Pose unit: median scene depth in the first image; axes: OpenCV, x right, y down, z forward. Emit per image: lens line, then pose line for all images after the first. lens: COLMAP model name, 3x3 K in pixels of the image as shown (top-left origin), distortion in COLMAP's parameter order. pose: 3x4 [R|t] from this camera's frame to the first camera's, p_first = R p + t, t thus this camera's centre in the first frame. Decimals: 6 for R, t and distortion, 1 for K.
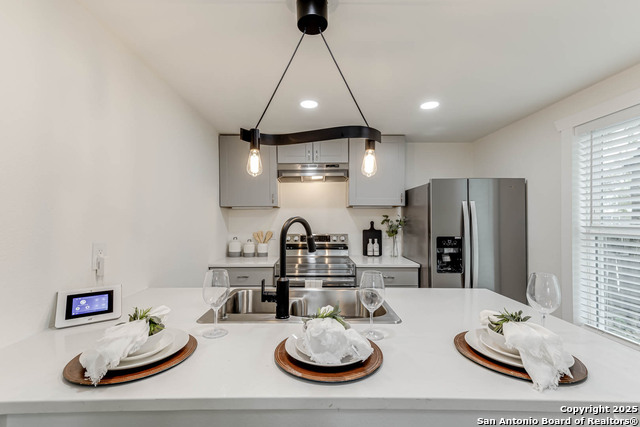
lens RADIAL K [[285.4, 0, 320.3], [0, 285.4, 215.8], [0, 0, 1]] dist [0.024095, -0.000144]
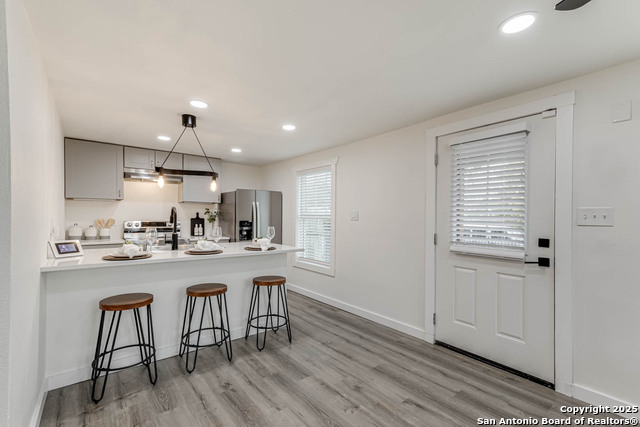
lens RADIAL K [[285.4, 0, 320.3], [0, 285.4, 215.8], [0, 0, 1]] dist [0.024095, -0.000144]
pose [[0.790084, 0.009863, 0.612920, -0.252221], [-0.017802, 0.999818, 0.006858, 0.016386], [-0.612741, -0.016329, 0.790115, -0.626849]]
